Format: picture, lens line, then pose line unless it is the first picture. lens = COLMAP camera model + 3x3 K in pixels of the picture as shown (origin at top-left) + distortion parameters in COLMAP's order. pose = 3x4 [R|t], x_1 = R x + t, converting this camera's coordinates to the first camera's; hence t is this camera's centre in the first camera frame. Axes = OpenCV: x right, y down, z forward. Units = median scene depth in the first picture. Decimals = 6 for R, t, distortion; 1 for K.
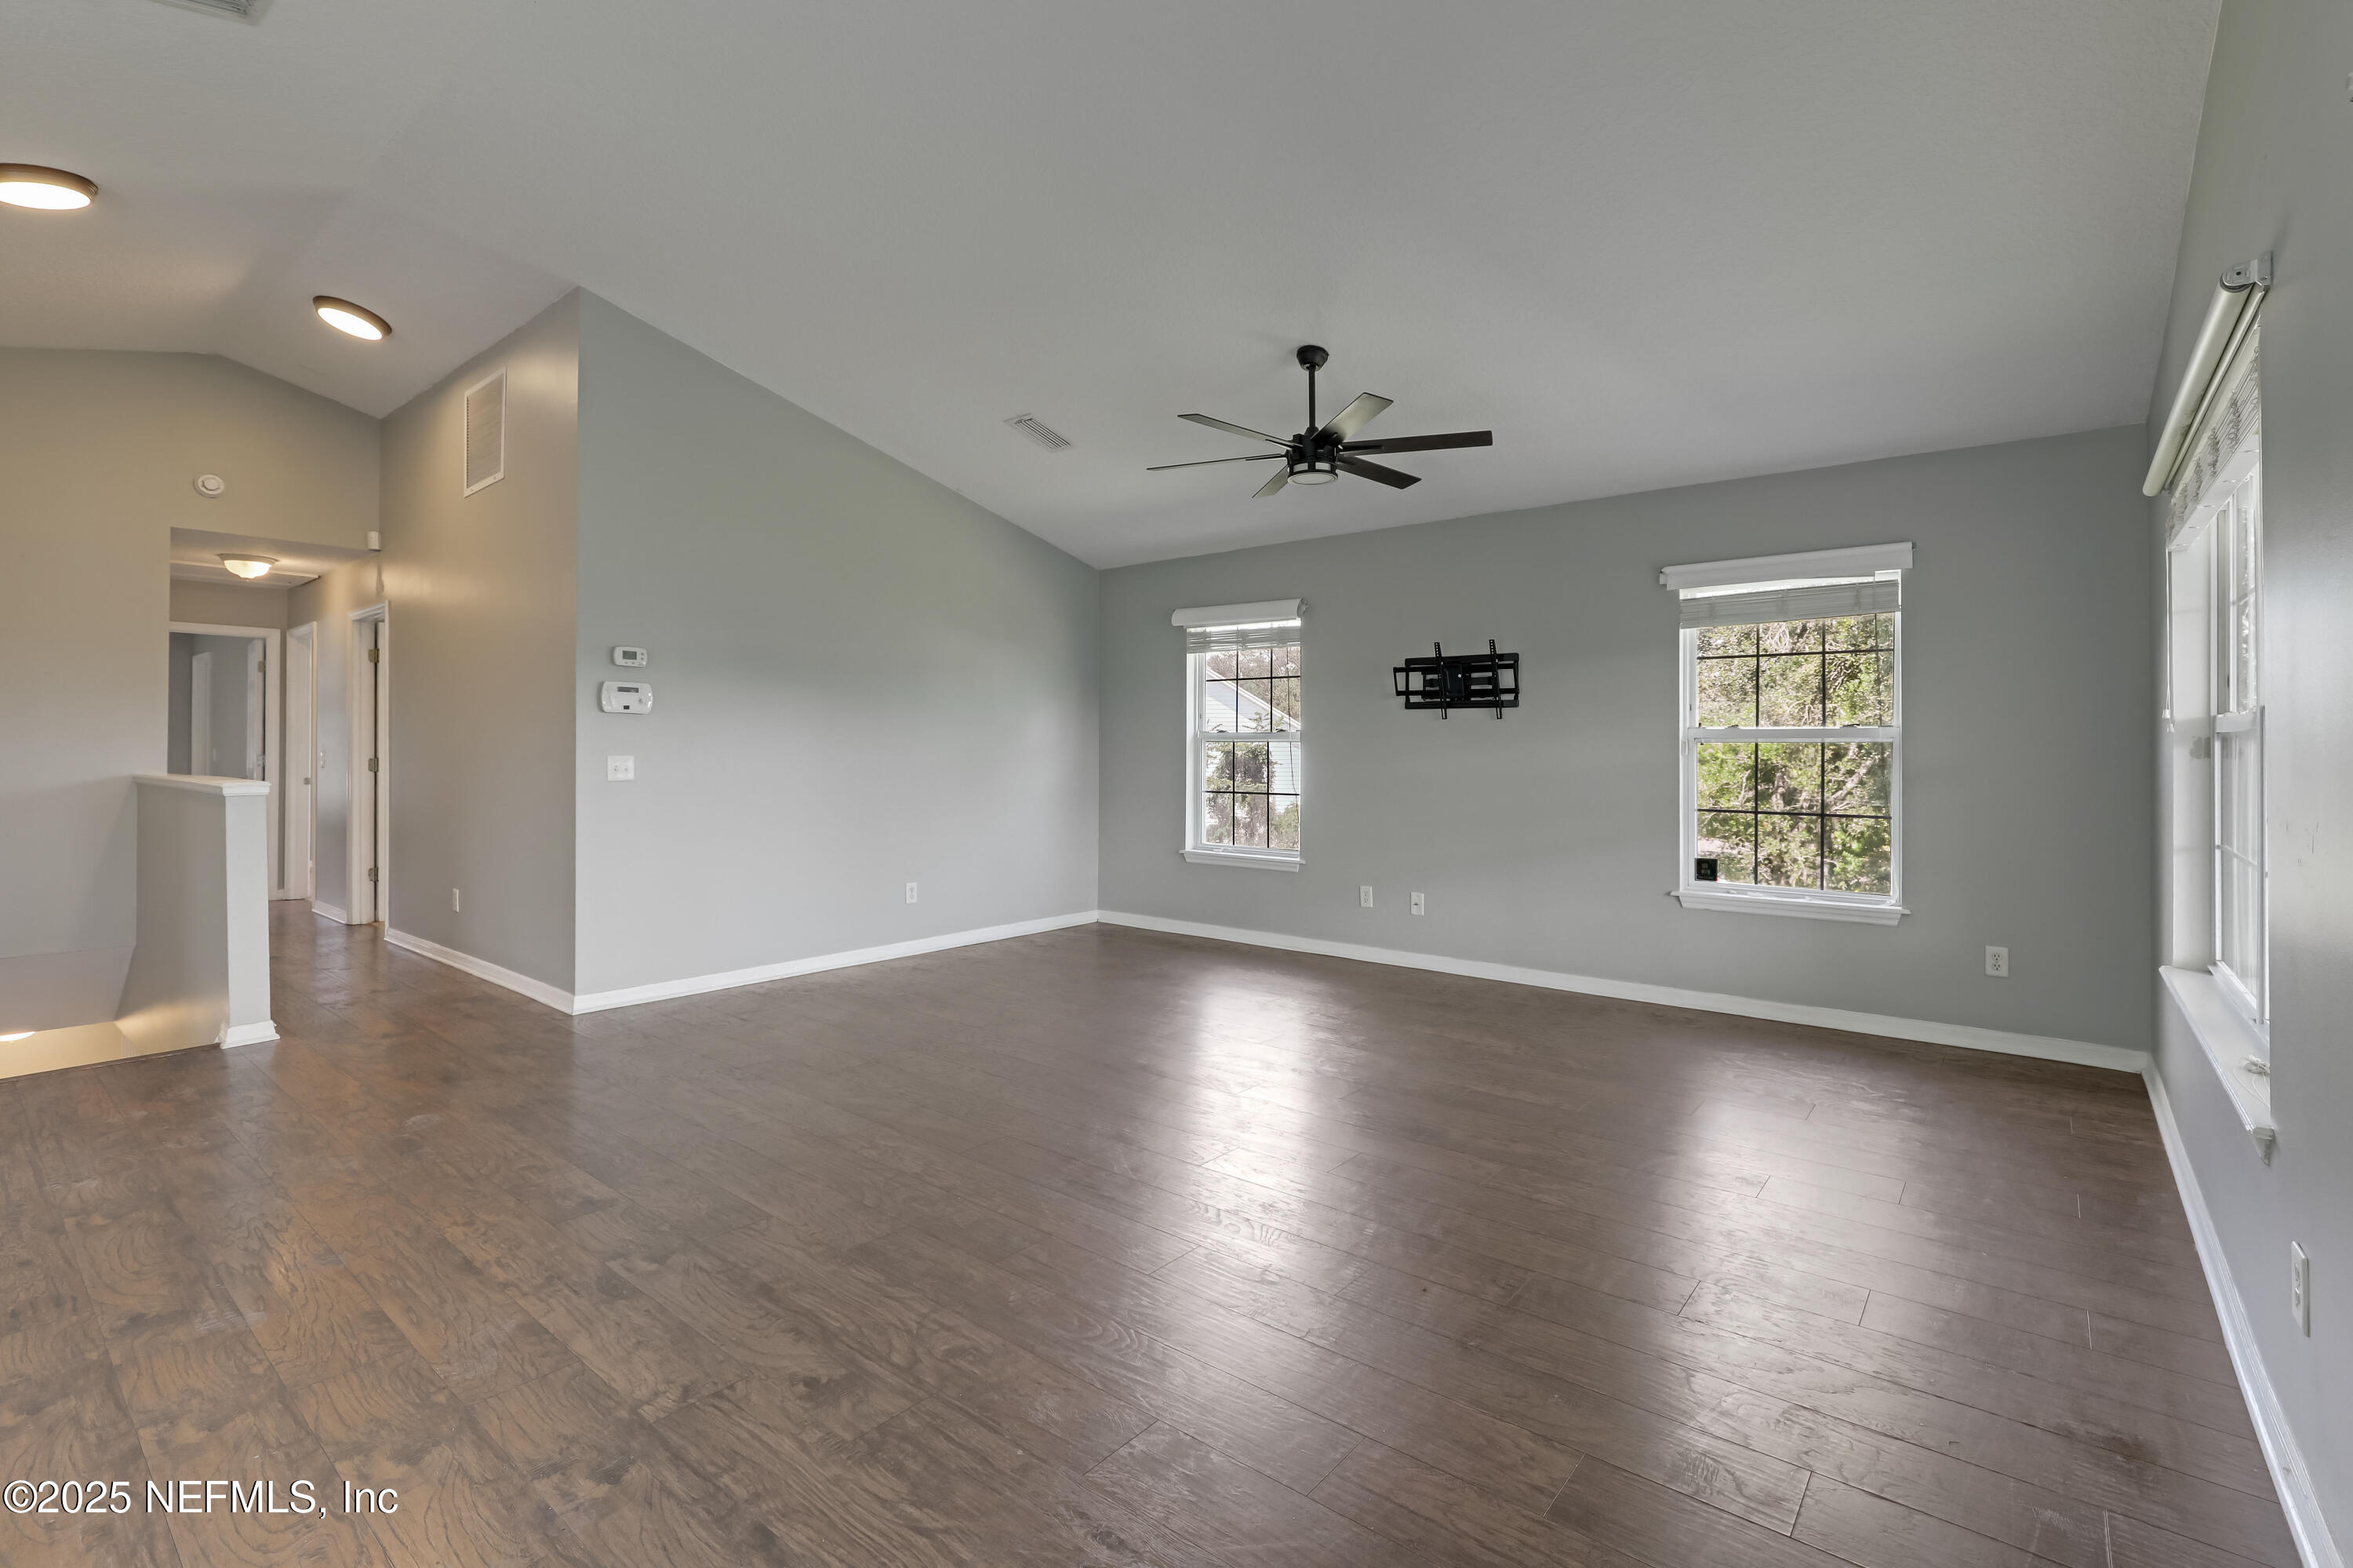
lens RADIAL K [[1061.2, 0, 1176.1], [0, 1061.2, 741.8], [0, 0, 1]] dist [-0.013069, 0.000133]
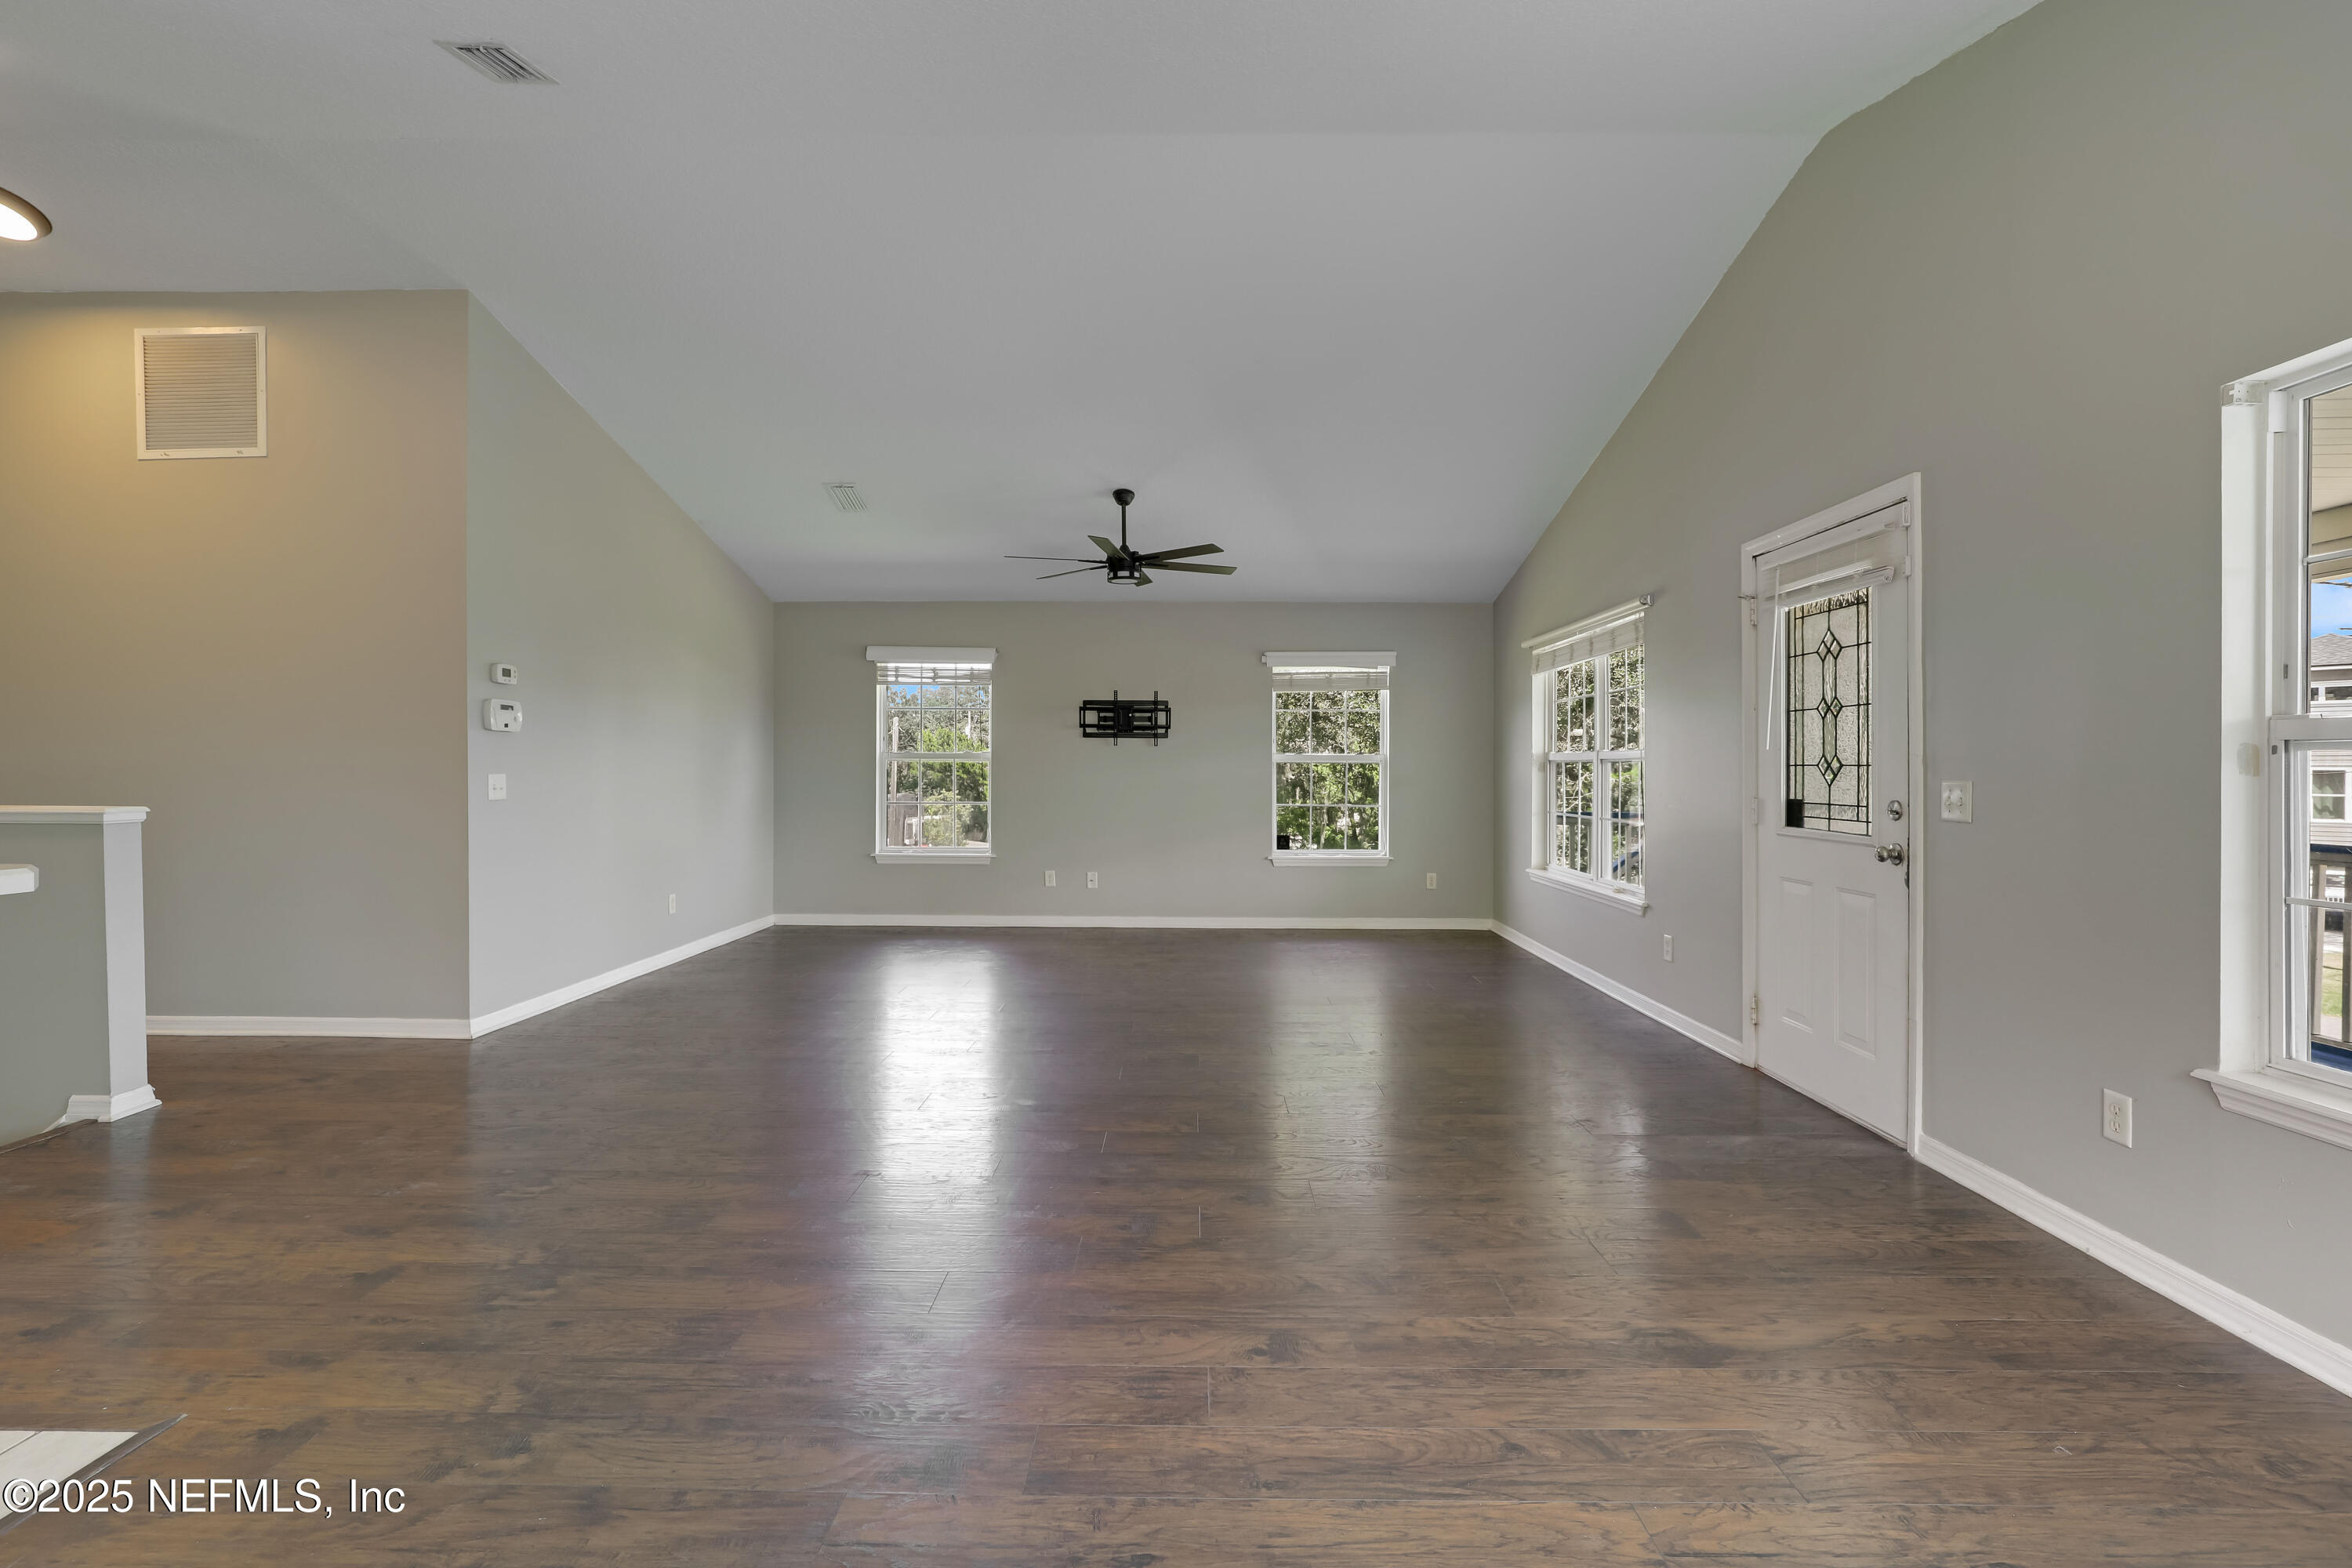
lens RADIAL K [[1065.5, 0, 1176.3], [0, 1065.5, 773.4], [0, 0, 1]] dist [-0.020604, 0.009054]
pose [[0.782736, -0.004185, 0.622339, -0.577373], [-0.005286, 0.999897, 0.013372, -0.004072], [-0.622331, -0.013756, 0.782633, -0.149280]]
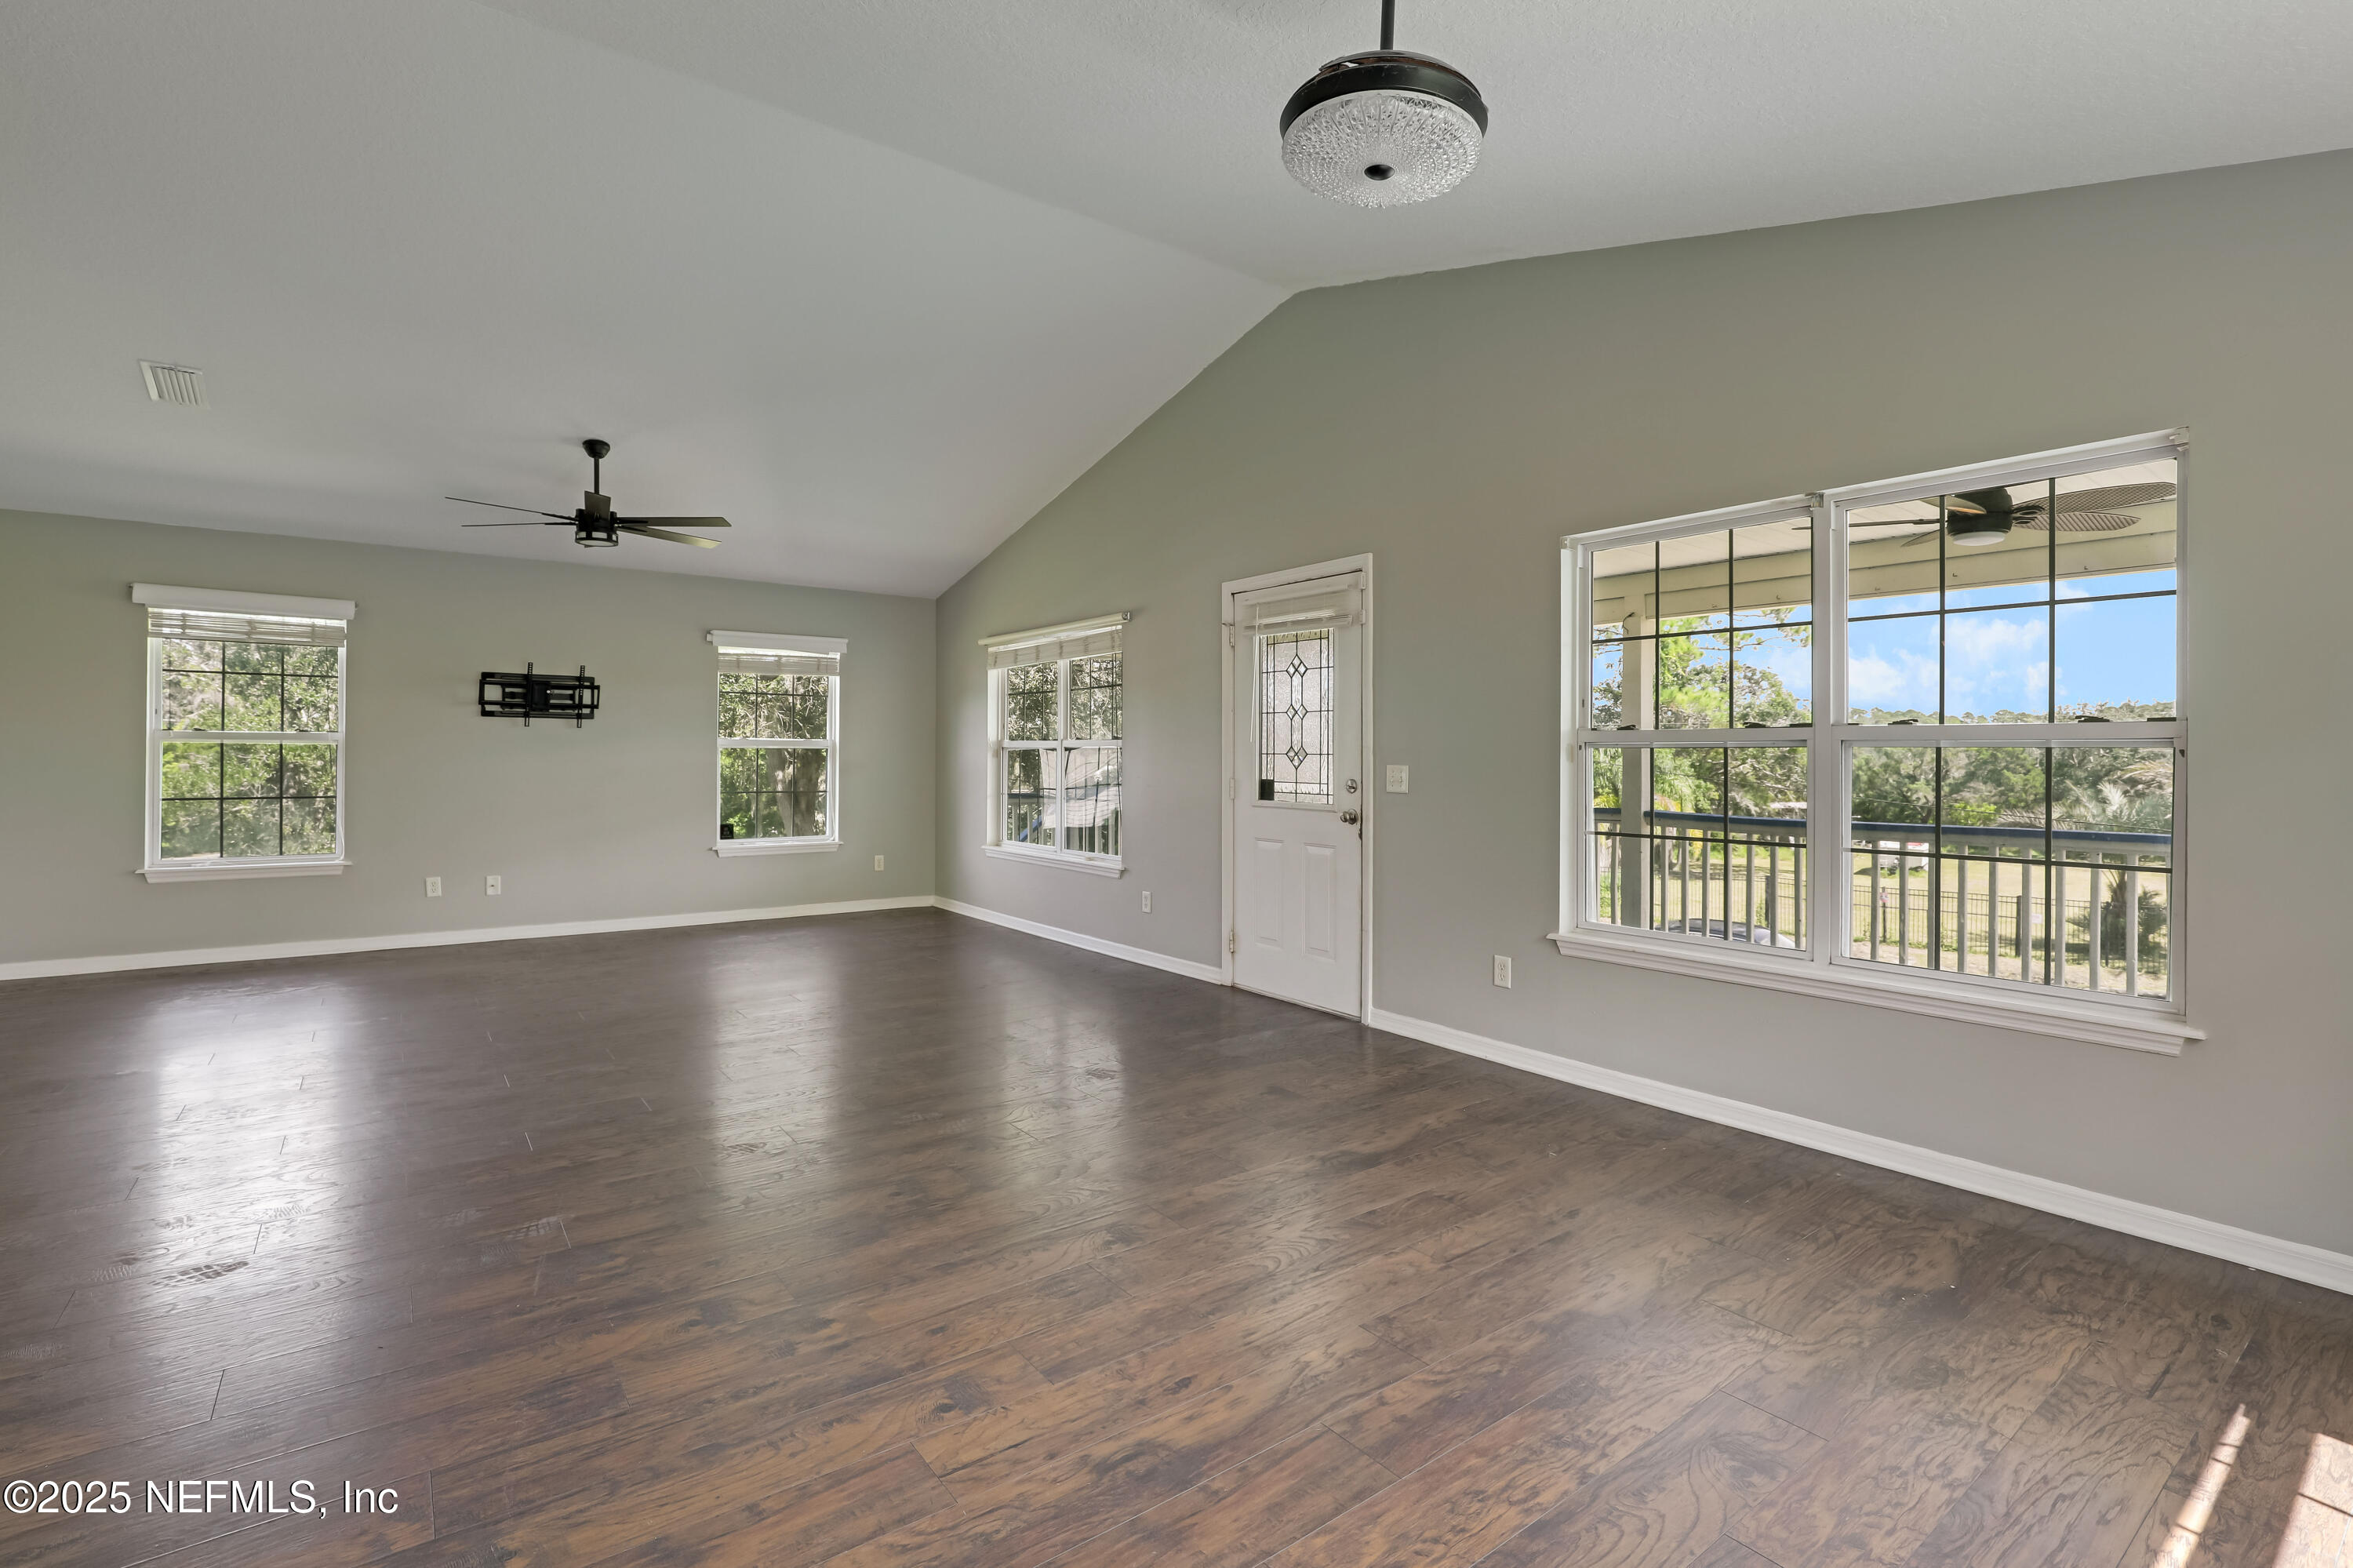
lens RADIAL K [[1073.2, 0, 1180.7], [0, 1073.2, 753.9], [0, 0, 1]] dist [-0.016800, 0.000722]
pose [[0.238578, -0.000213, 0.971123, -0.768843], [-0.013064, 0.999909, 0.003429, -0.004467], [-0.971035, -0.013505, 0.238554, -0.002332]]
